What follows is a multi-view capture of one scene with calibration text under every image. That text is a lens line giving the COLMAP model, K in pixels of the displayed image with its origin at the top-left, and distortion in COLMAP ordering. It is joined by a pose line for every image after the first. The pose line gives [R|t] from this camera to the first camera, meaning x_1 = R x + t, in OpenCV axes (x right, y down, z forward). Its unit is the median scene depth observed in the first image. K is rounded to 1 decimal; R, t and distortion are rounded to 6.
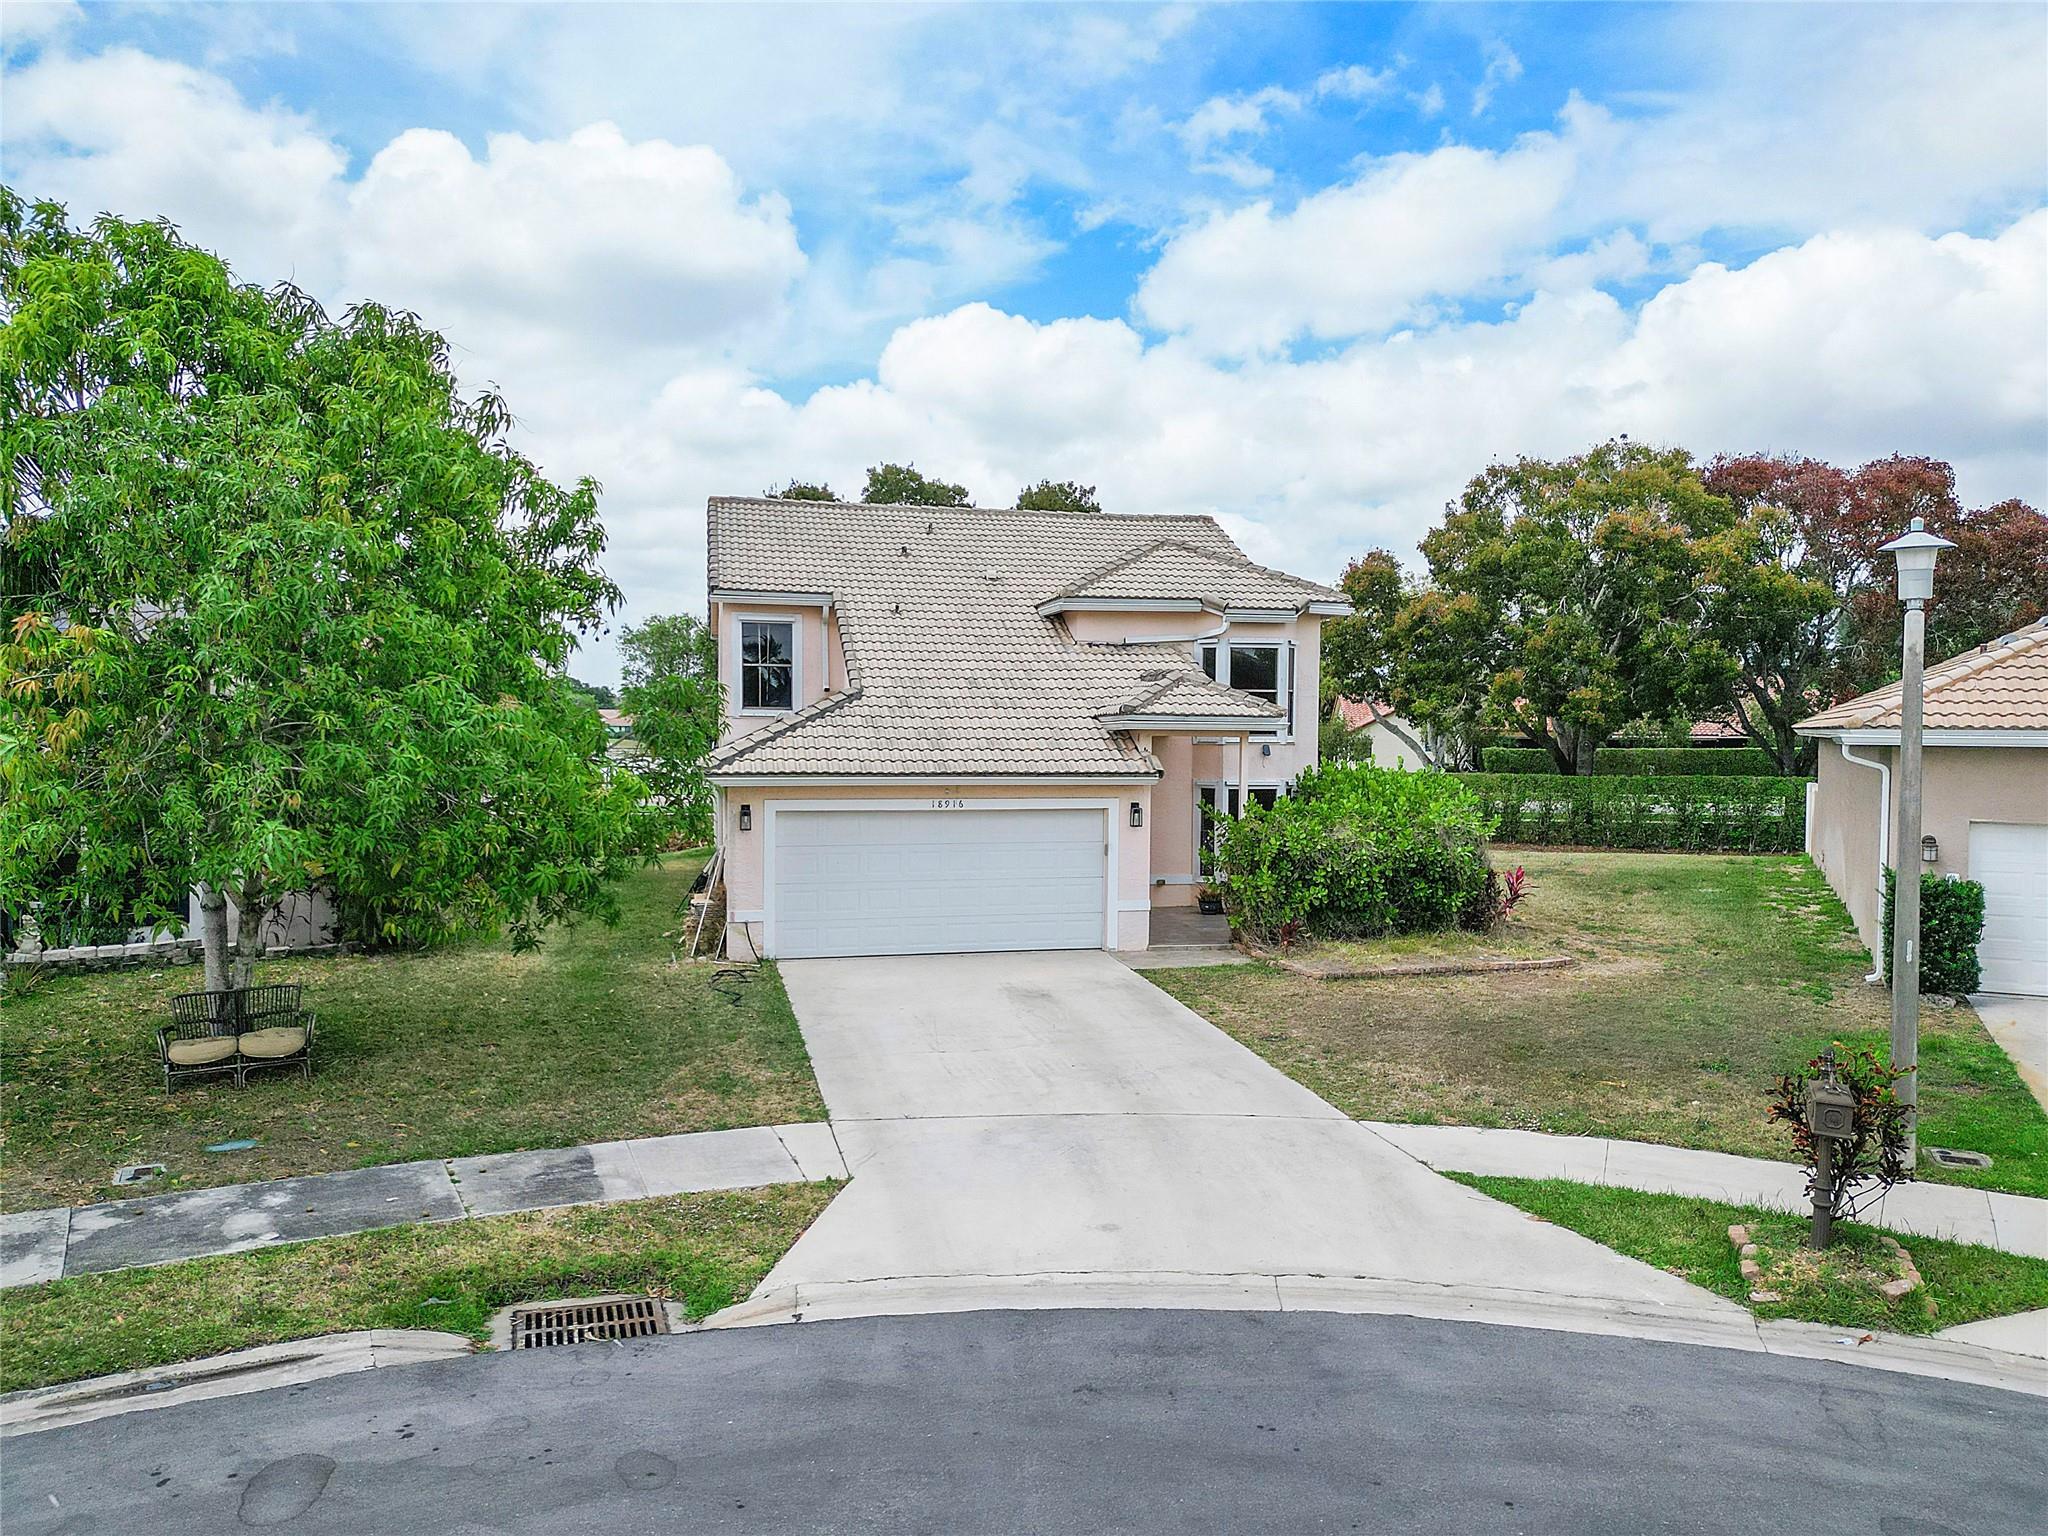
lens RADIAL K [[1441.0, 0, 1024.0], [0, 1441.0, 768.0], [0, 0, 1]] dist [0.080028, -0.076045]
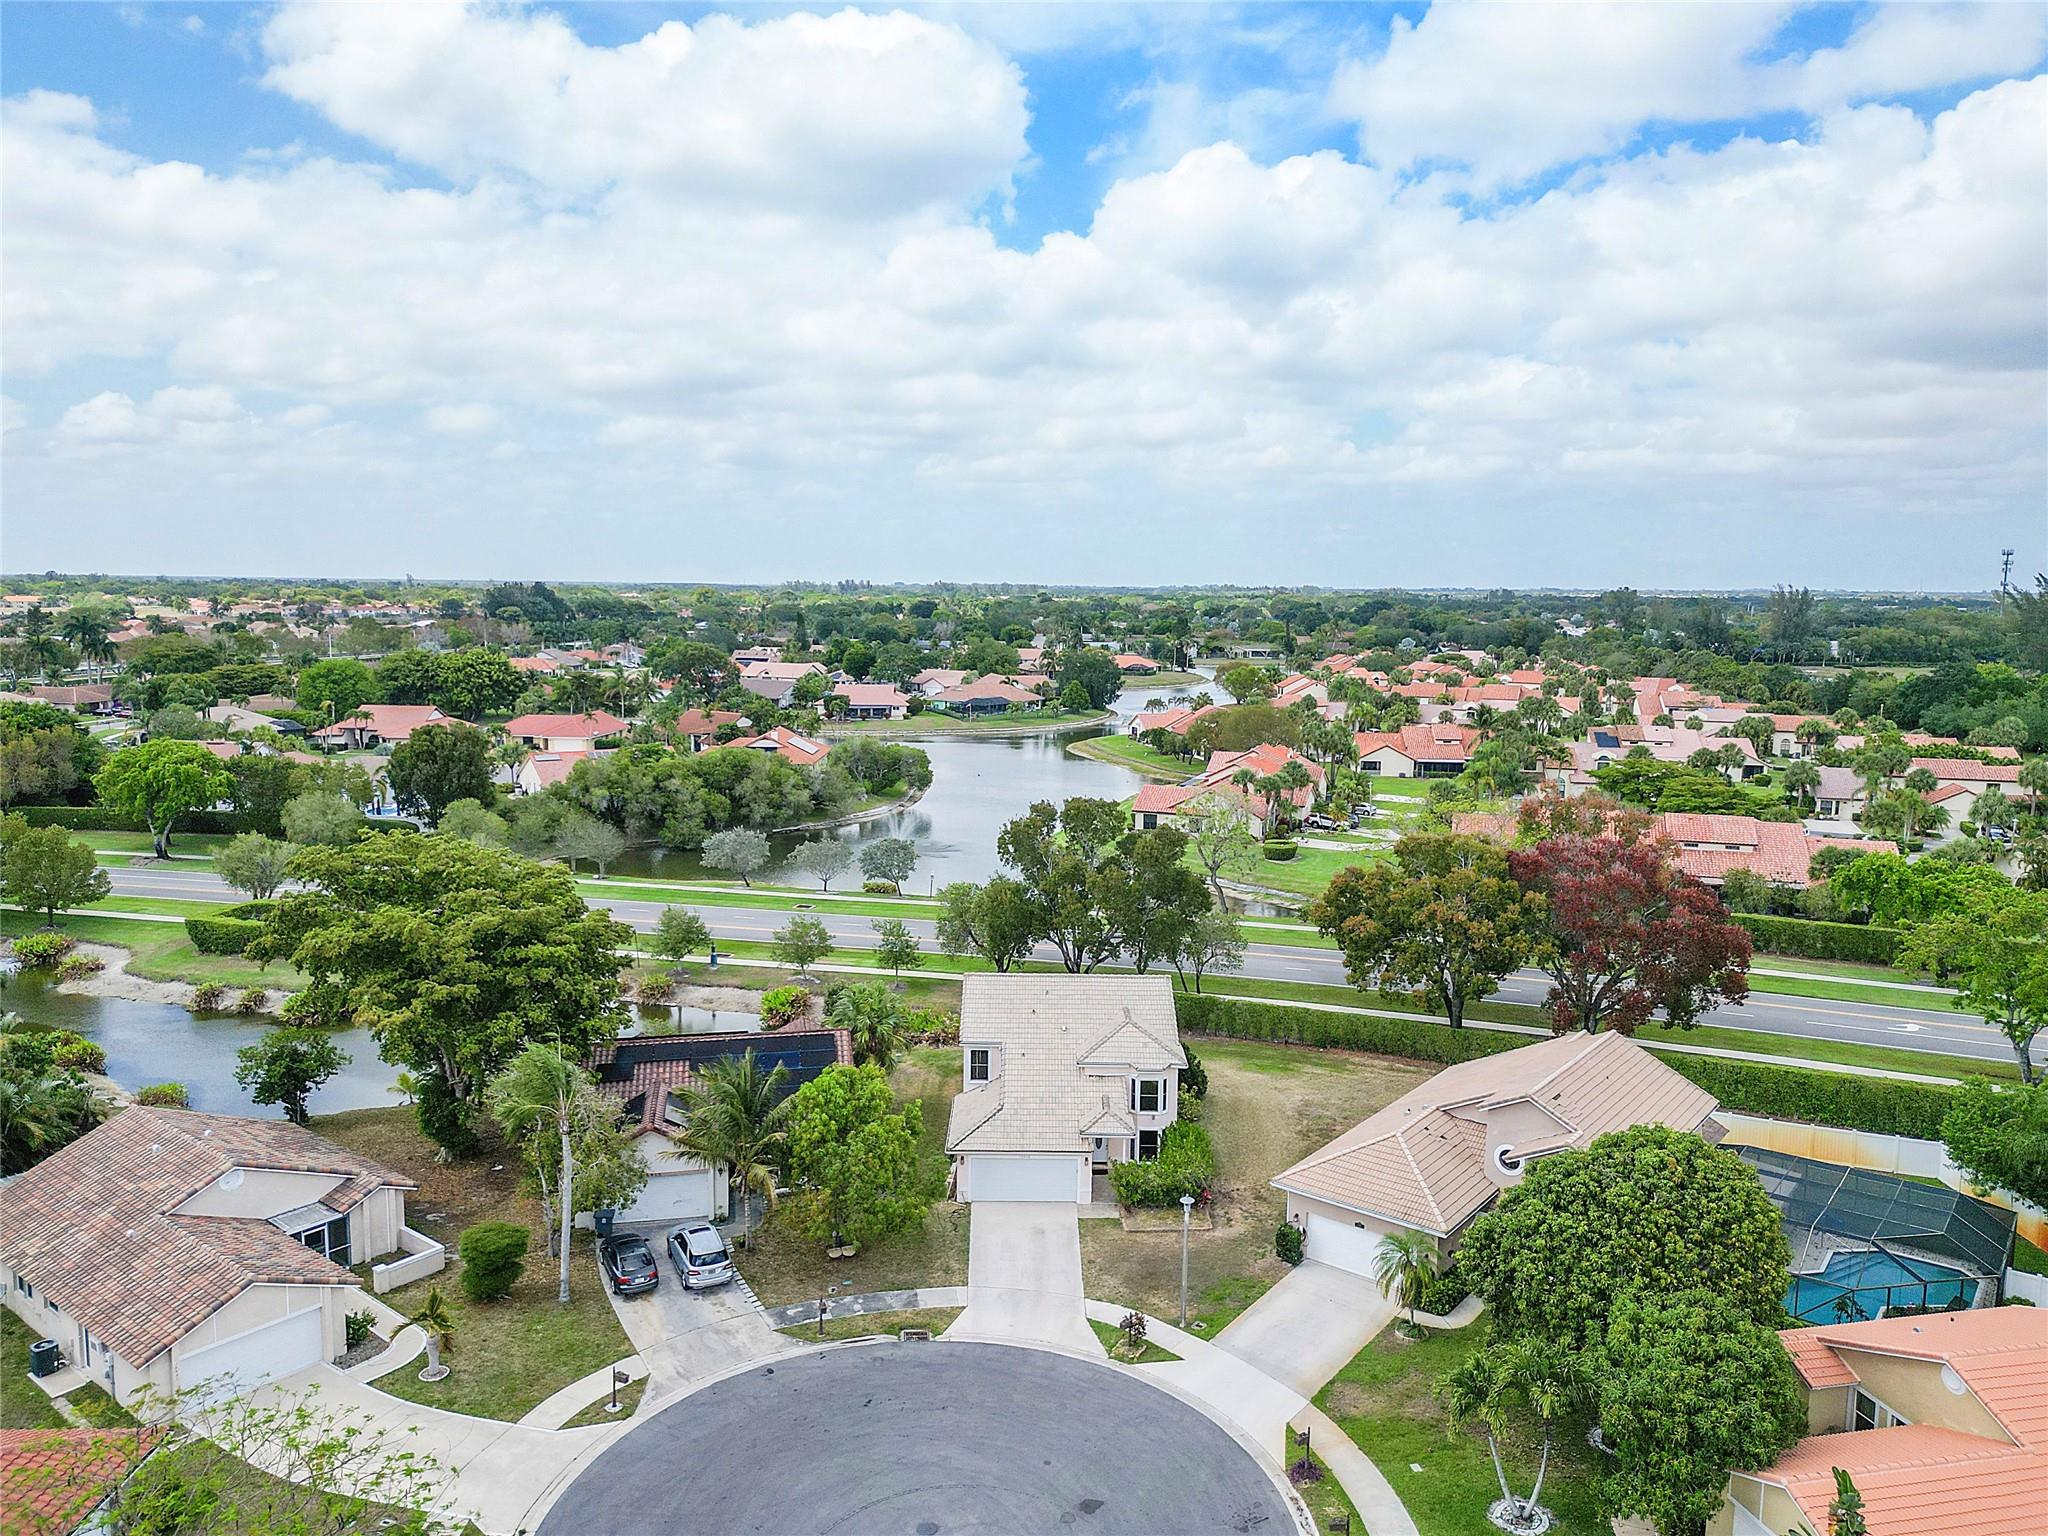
lens RADIAL K [[1441.0, 0, 1024.0], [0, 1441.0, 768.0], [0, 0, 1]] dist [0.080028, -0.076045]
pose [[0.975620, 0.029334, -0.217497, 0.683345], [-0.008564, 0.995361, 0.095828, -1.261160], [0.219299, -0.091629, 0.971345, -2.250385]]
